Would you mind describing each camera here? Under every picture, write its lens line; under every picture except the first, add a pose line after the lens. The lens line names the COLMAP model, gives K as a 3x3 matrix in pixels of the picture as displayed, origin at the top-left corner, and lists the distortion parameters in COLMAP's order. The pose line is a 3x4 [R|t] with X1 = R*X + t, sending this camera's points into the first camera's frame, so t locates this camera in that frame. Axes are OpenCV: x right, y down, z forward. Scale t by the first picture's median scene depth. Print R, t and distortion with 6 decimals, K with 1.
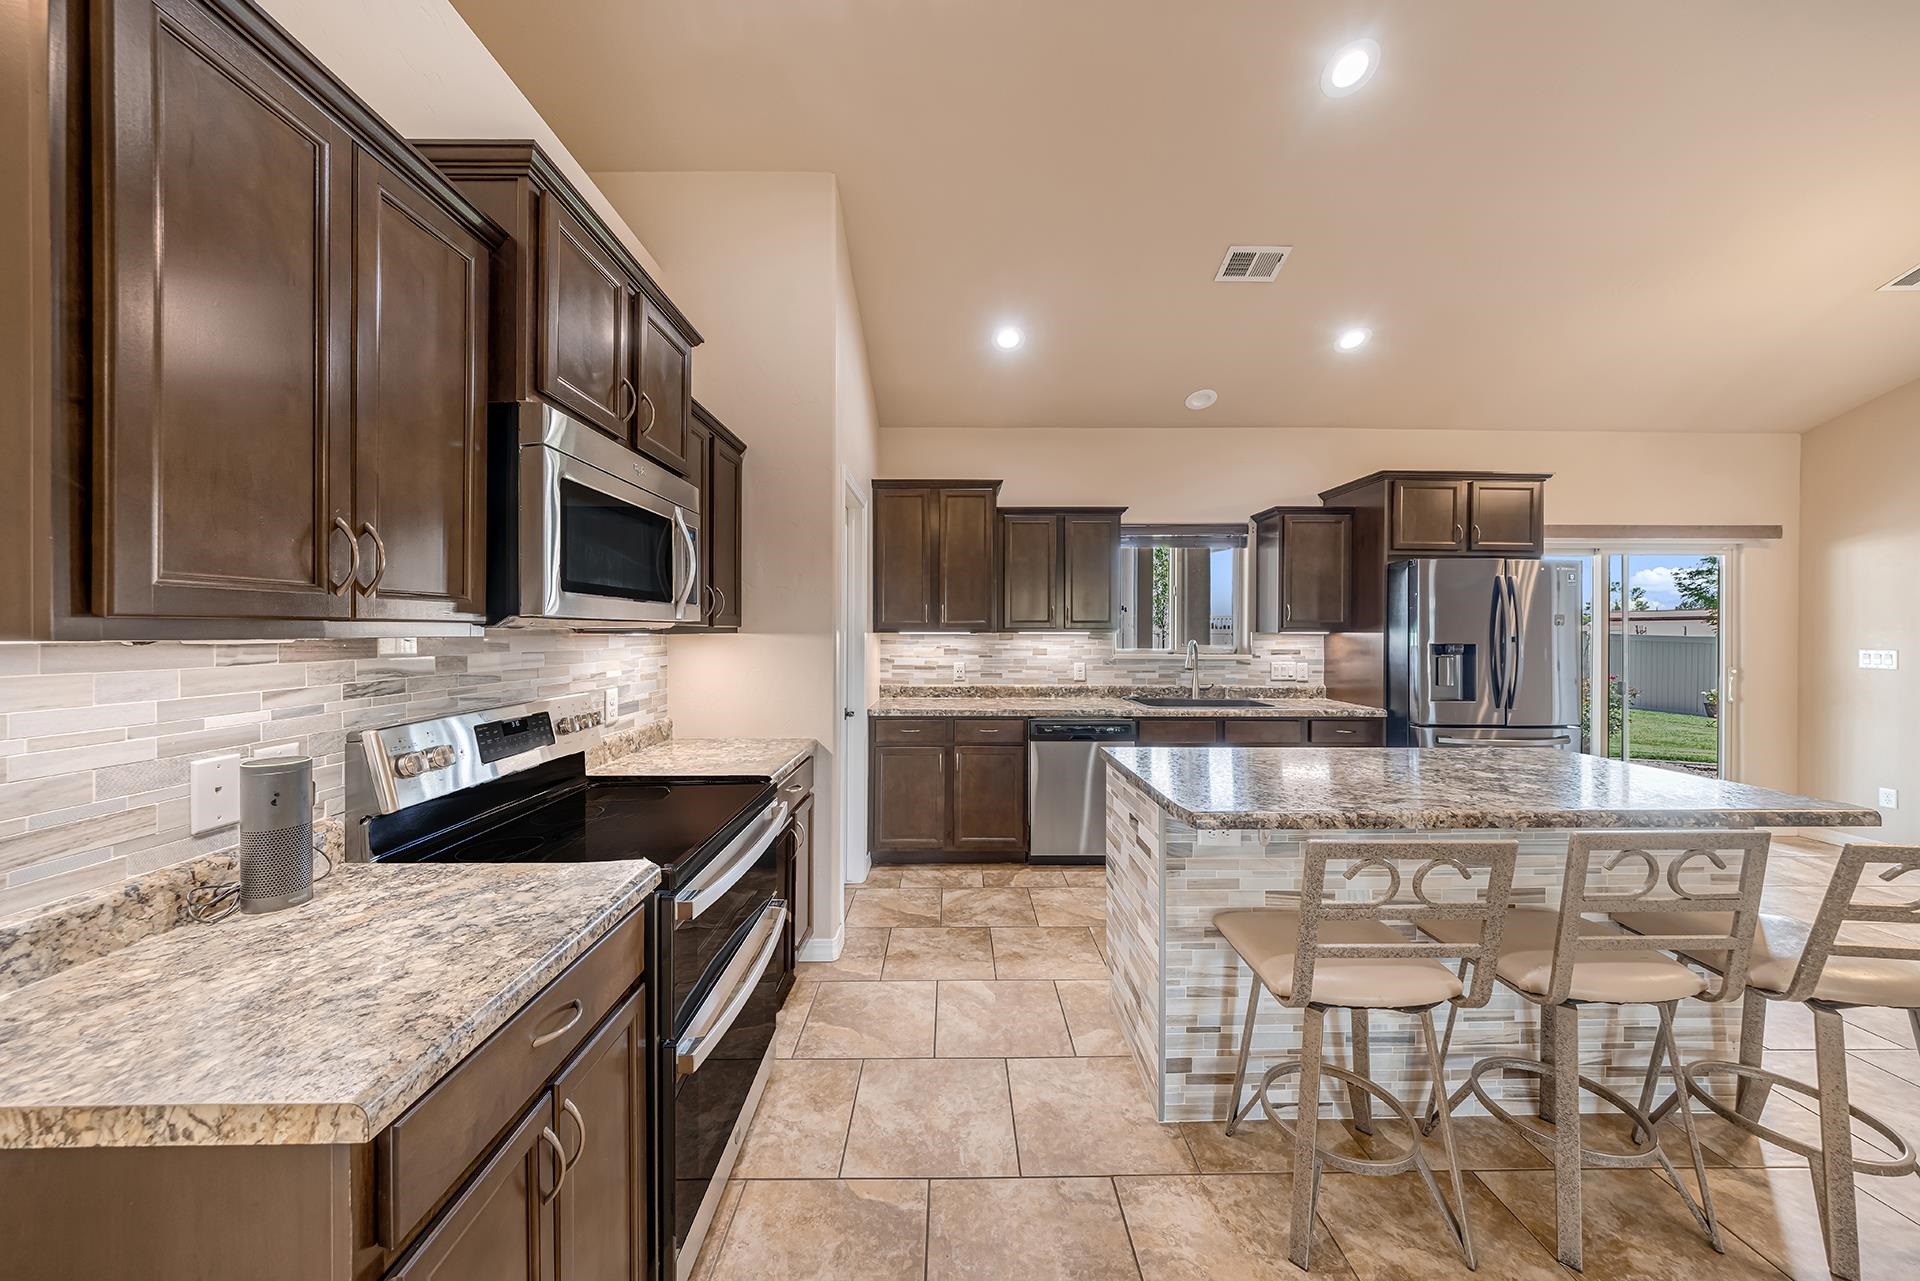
lens RADIAL K [[651.8, 0, 969.4], [0, 651.8, 632.2], [0, 0, 1]] dist [0.001422, -0.000190]
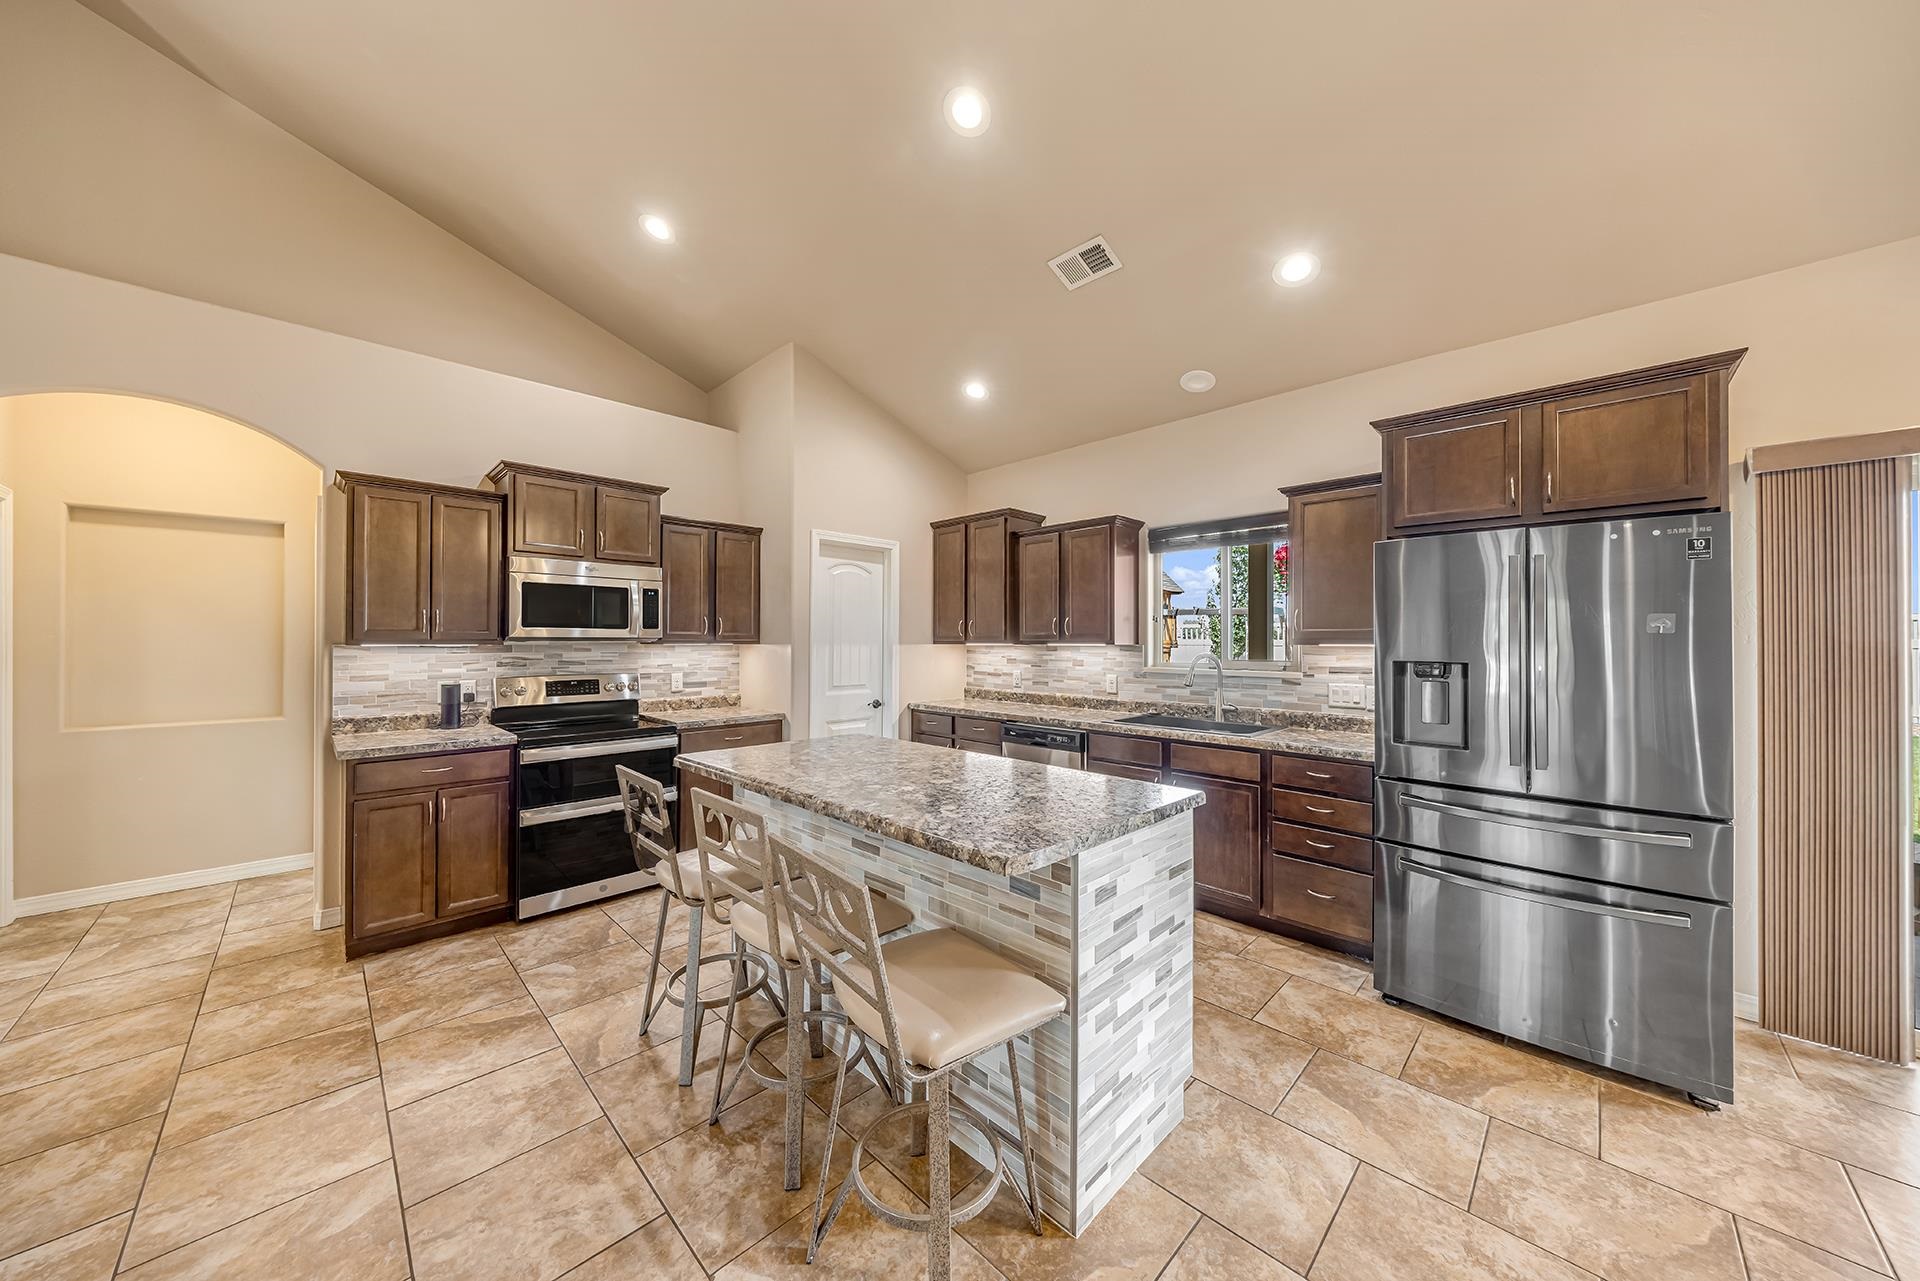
lens RADIAL K [[651.8, 0, 944.2], [0, 651.8, 636.2], [0, 0, 1]] dist [0.001422, -0.000190]
pose [[0.689858, -0.007418, -0.723907, 0.769245], [-0.001357, 0.999932, -0.011540, -0.000185], [0.723944, 0.008943, 0.689801, 0.144696]]
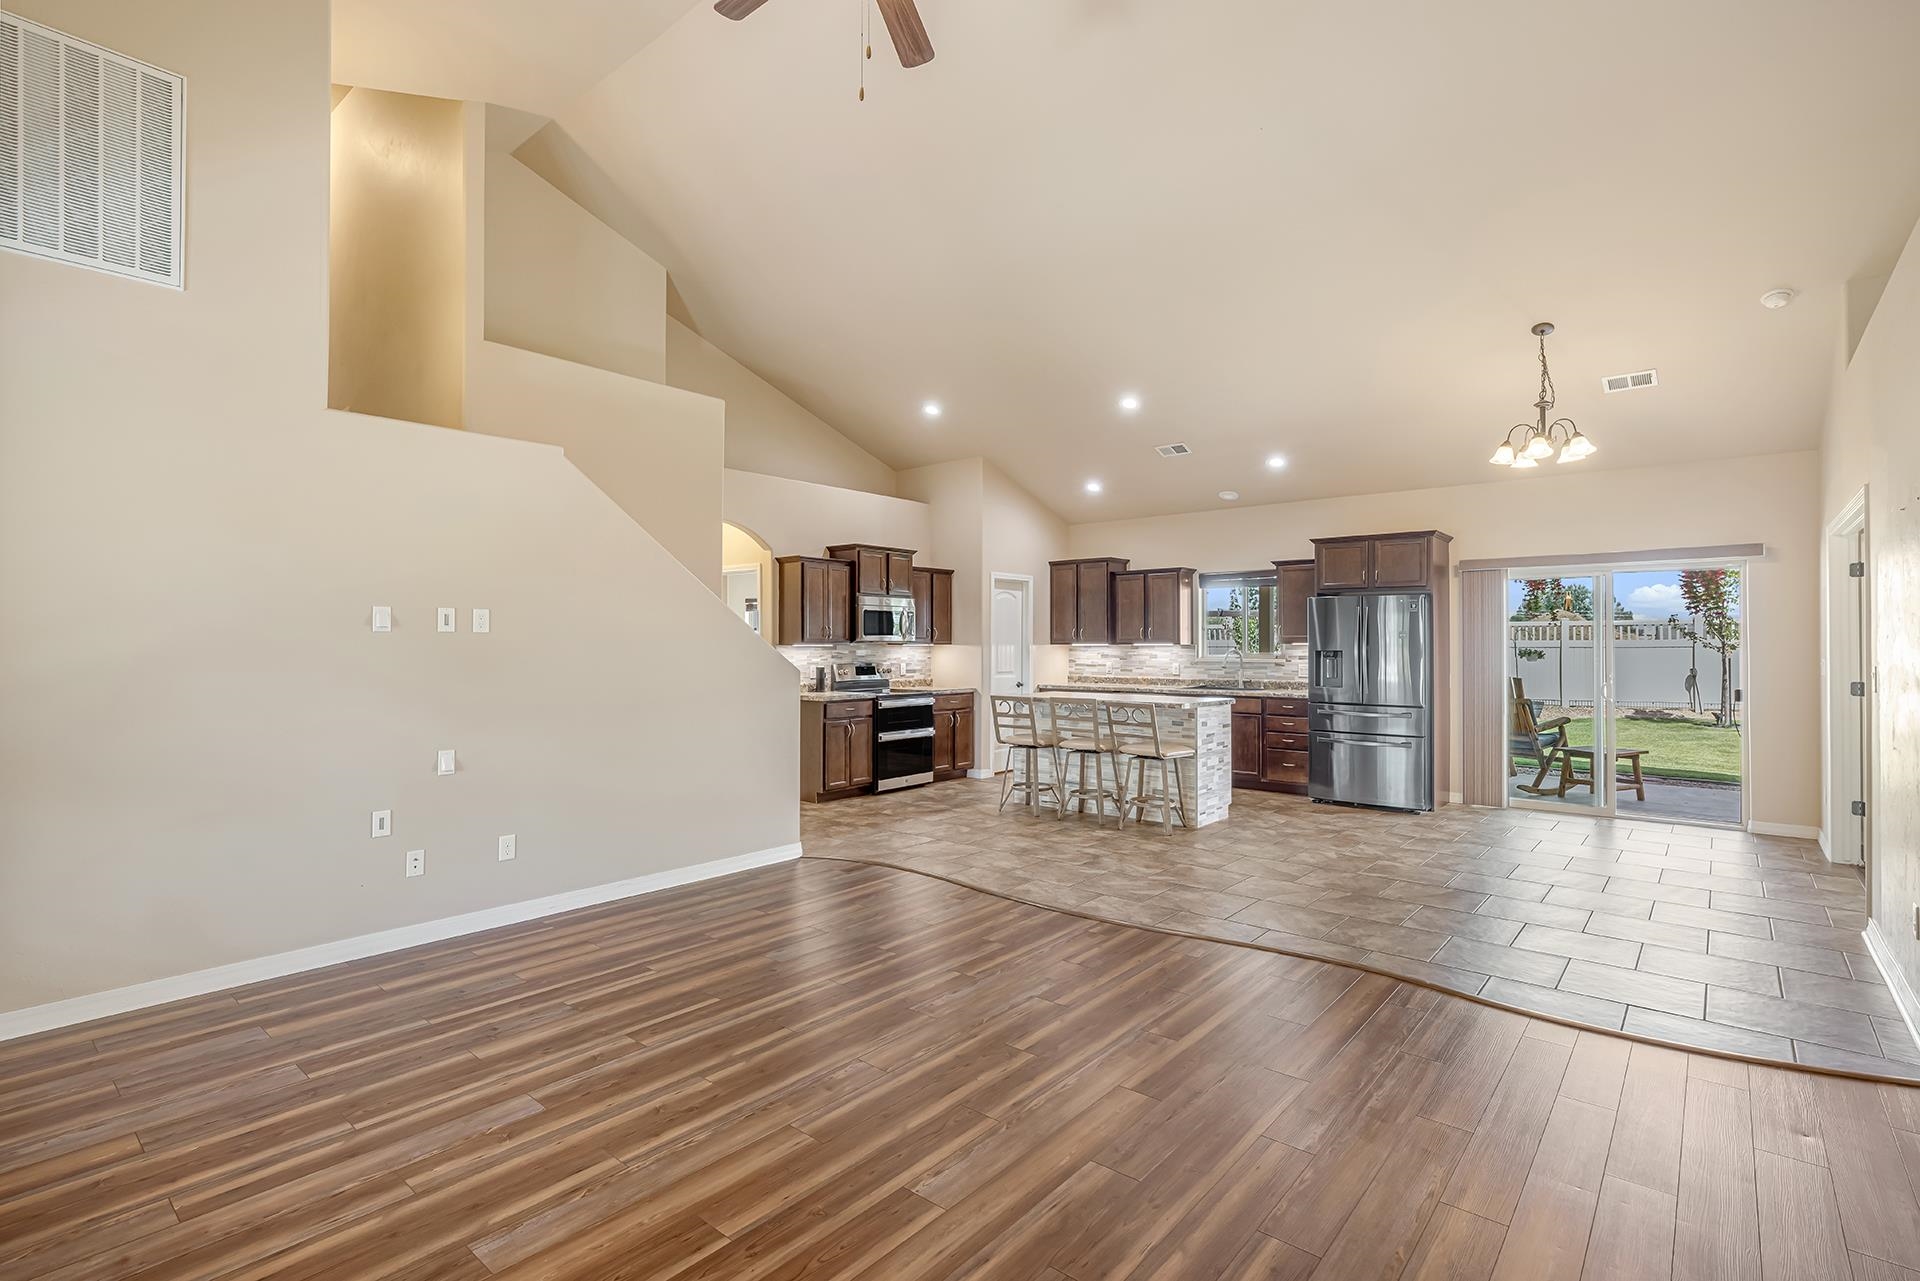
lens RADIAL K [[913.7, 0, 940.7], [0, 913.7, 632.3], [0, 0, 1]] dist [0.003876, 0.000561]
pose [[0.744481, -0.012410, -0.667528, 1.324082], [0.001752, 0.999860, -0.016635, 0.008061], [0.667641, 0.011215, 0.744399, -1.111507]]
